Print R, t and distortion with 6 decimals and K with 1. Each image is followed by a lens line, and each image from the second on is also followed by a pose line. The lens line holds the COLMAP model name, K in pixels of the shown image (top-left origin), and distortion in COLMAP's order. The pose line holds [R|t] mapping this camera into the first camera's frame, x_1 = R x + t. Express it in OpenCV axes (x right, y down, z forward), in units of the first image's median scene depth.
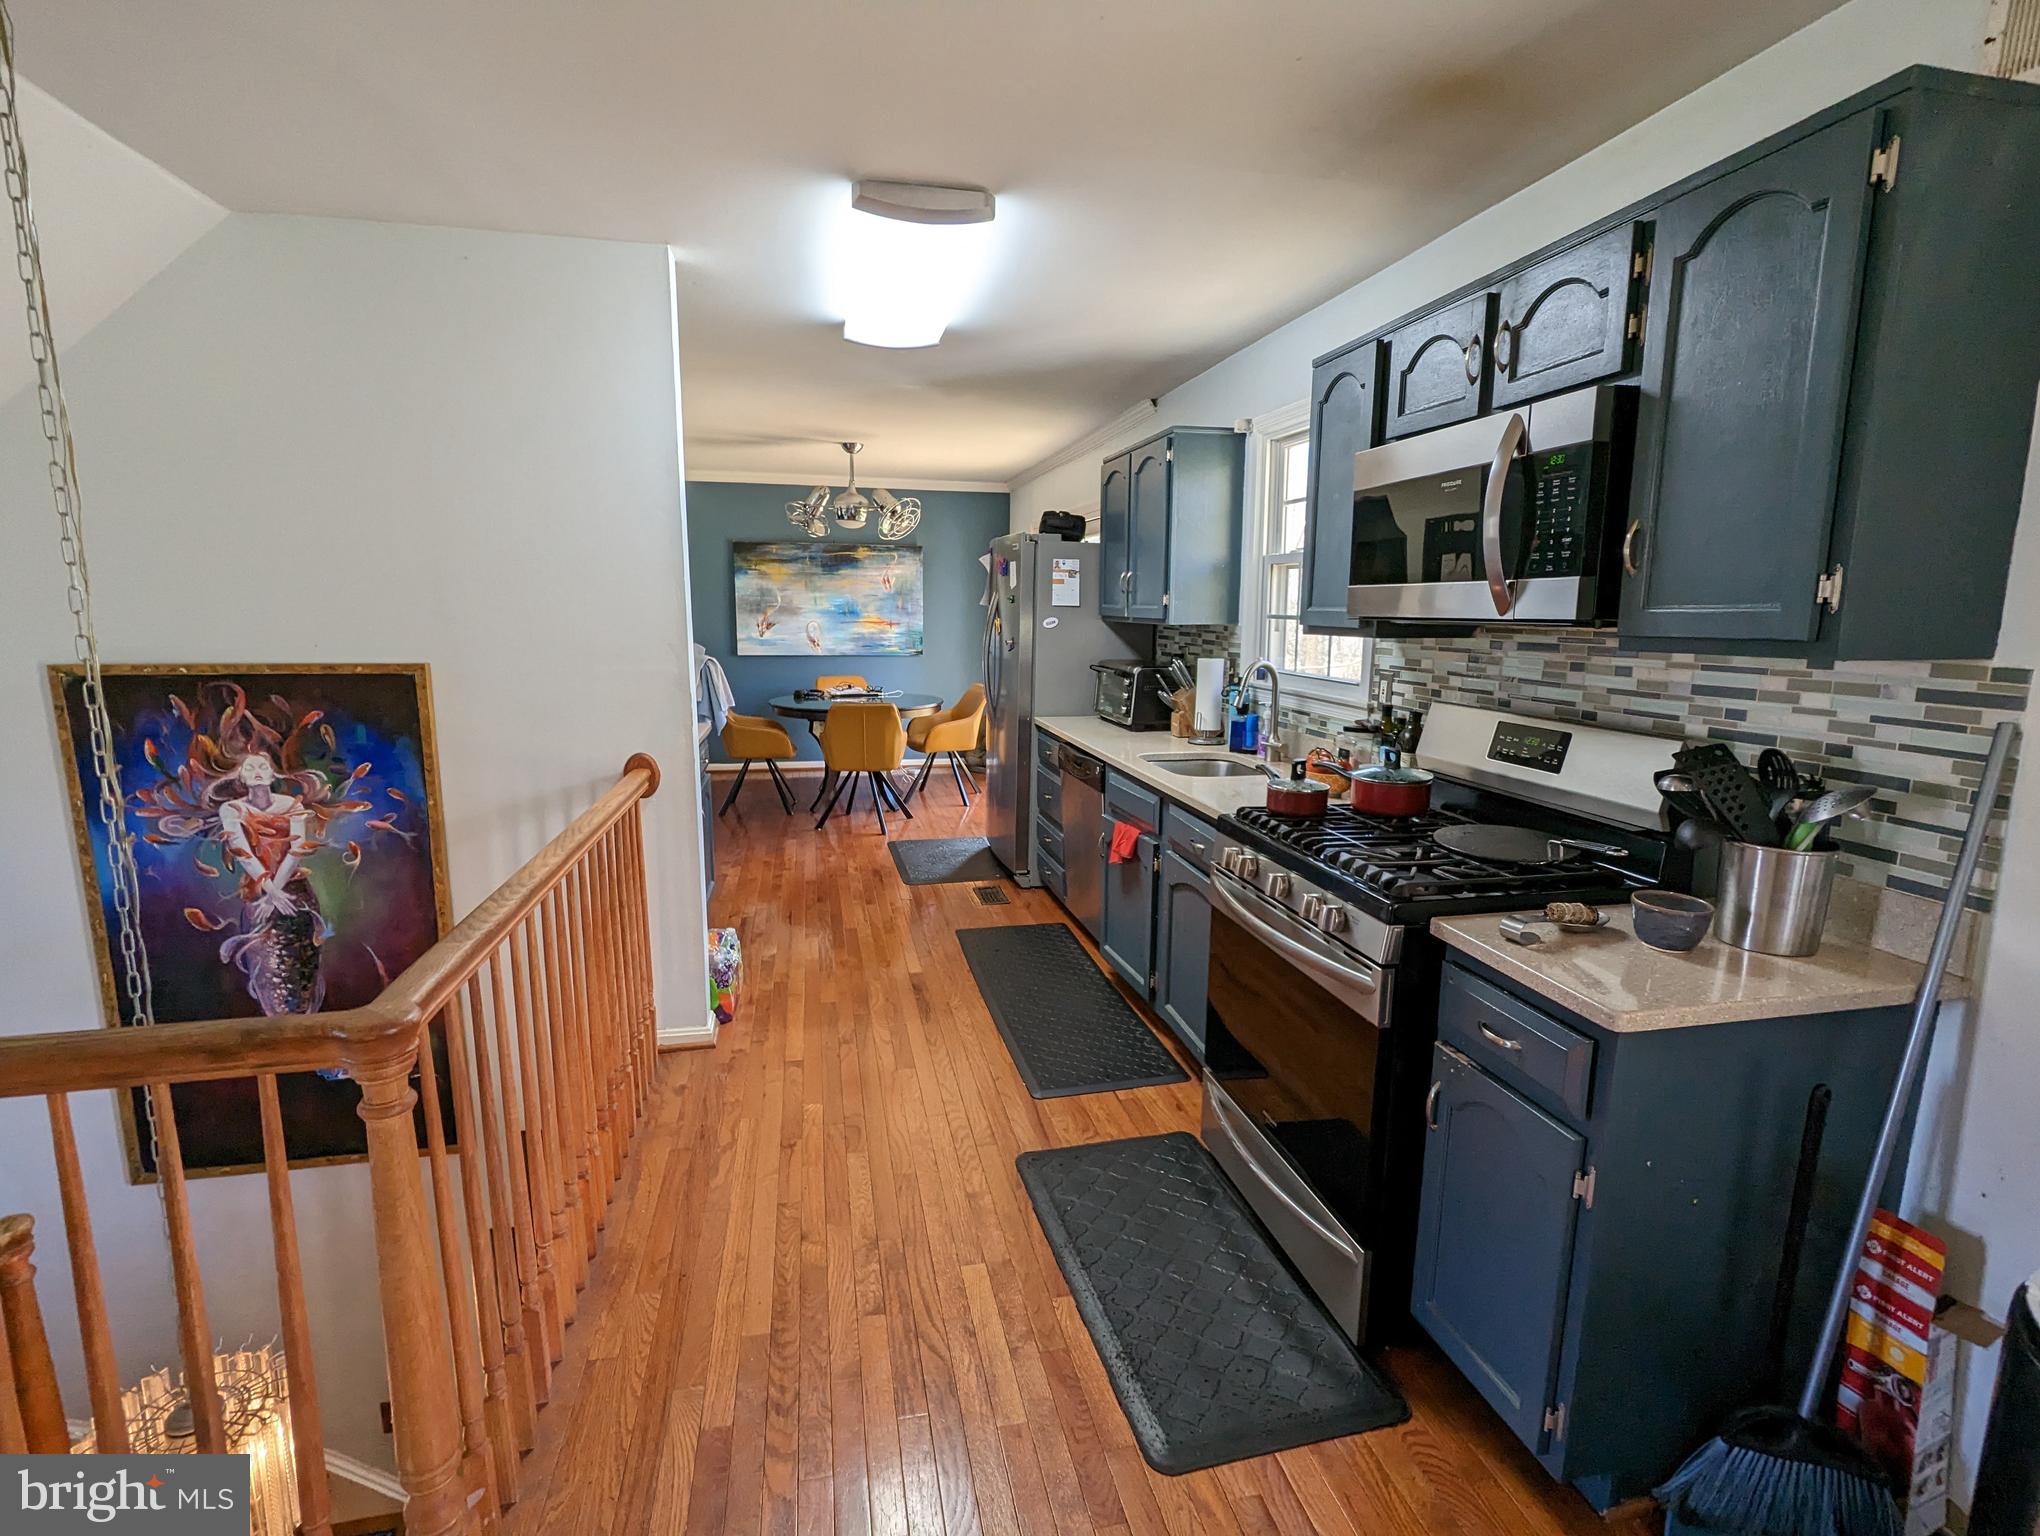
lens RADIAL K [[967.2, 0, 1022.2], [0, 967.2, 765.1], [0, 0, 1]] dist [-0.000049, 0.000646]
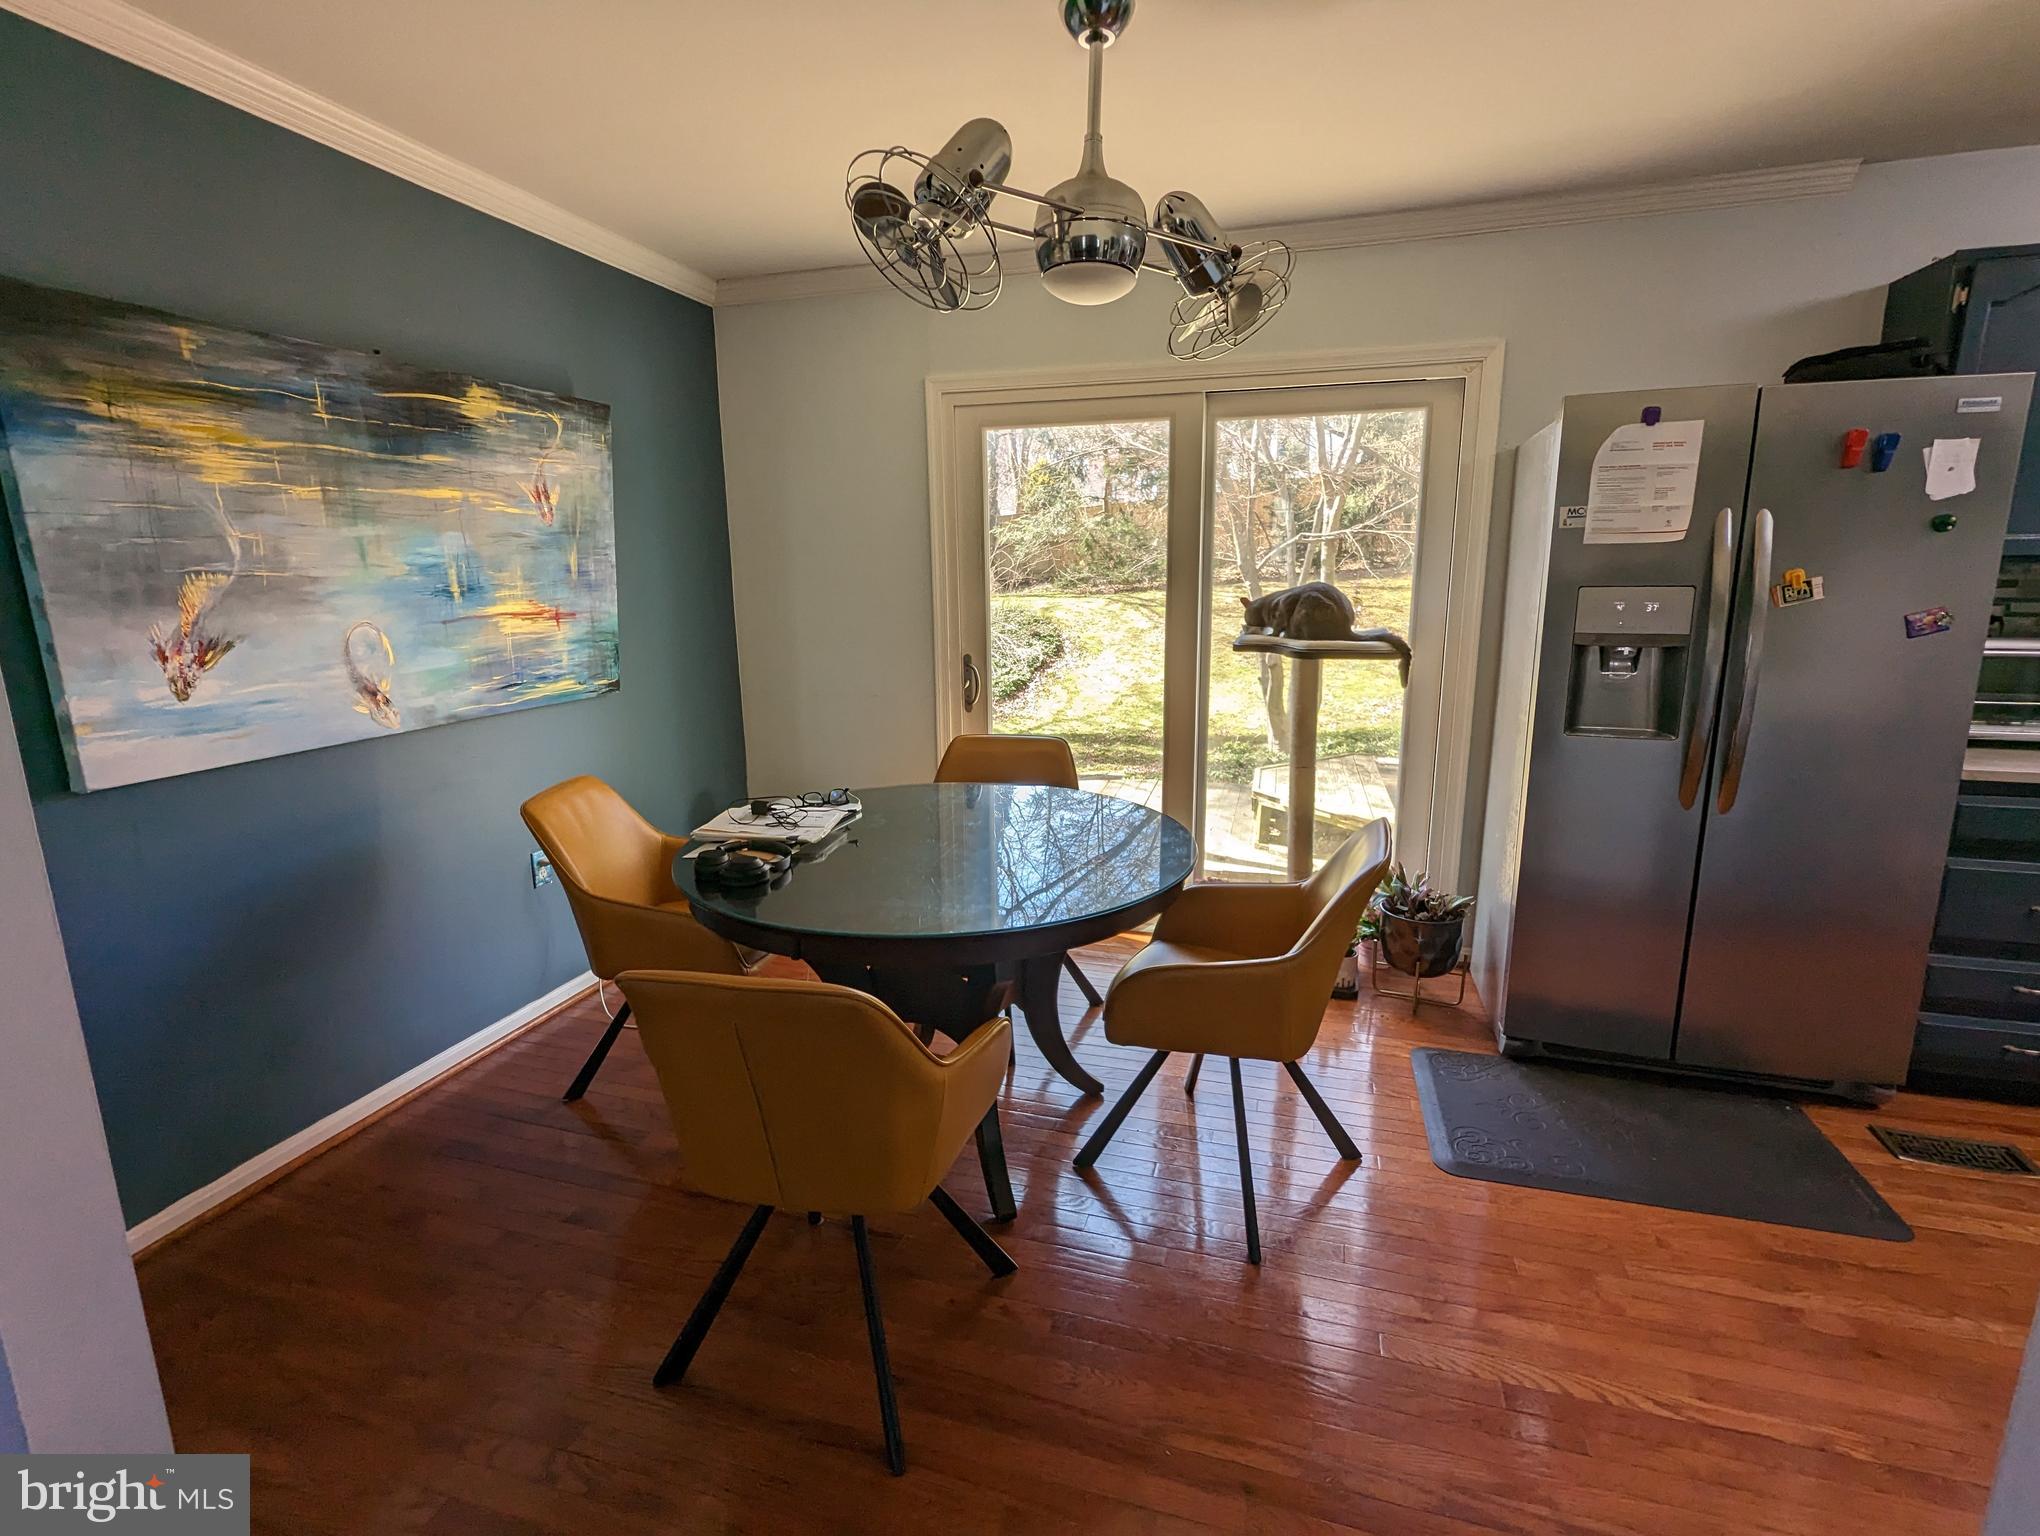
lens RADIAL K [[967.2, 0, 1022.2], [0, 967.2, 765.1], [0, 0, 1]] dist [-0.000049, 0.000646]
pose [[0.488072, -0.195082, 0.850723, -1.119572], [0.160779, 0.978117, 0.132054, -0.337659], [-0.857867, 0.072326, 0.508756, 2.036077]]
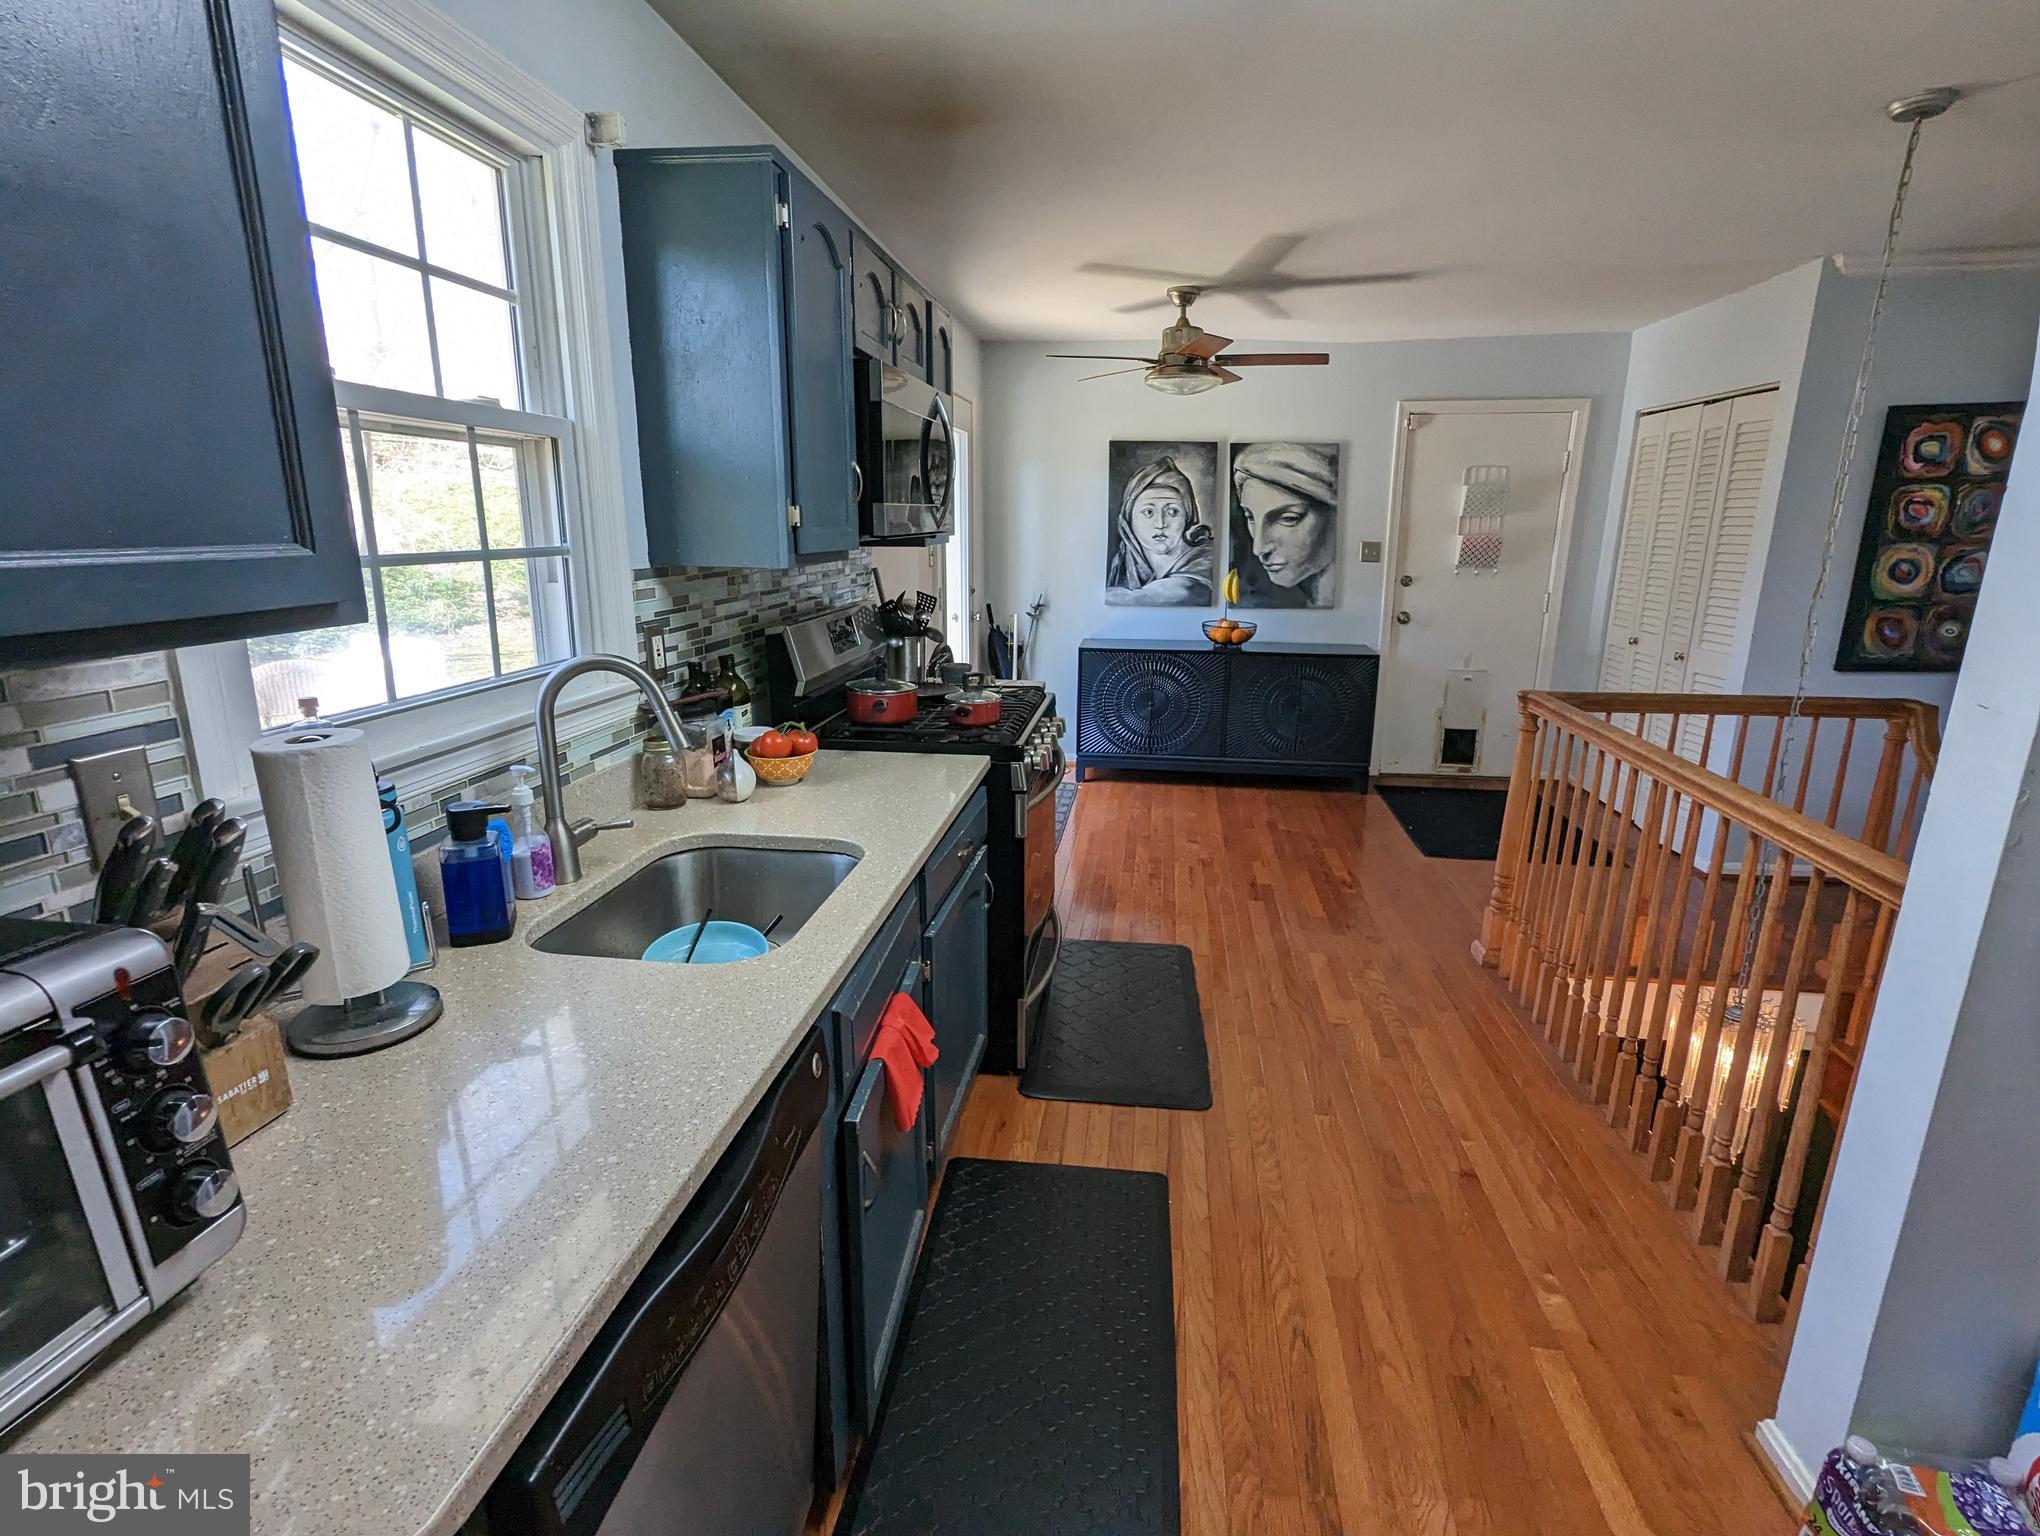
lens RADIAL K [[967.2, 0, 1022.2], [0, 967.2, 765.1], [0, 0, 1]] dist [-0.000049, 0.000646]
pose [[-0.937961, -0.103577, 0.330910, -0.106610], [0.039614, 0.916084, 0.399025, -0.288458], [-0.344471, 0.387378, -0.855148, 1.664884]]
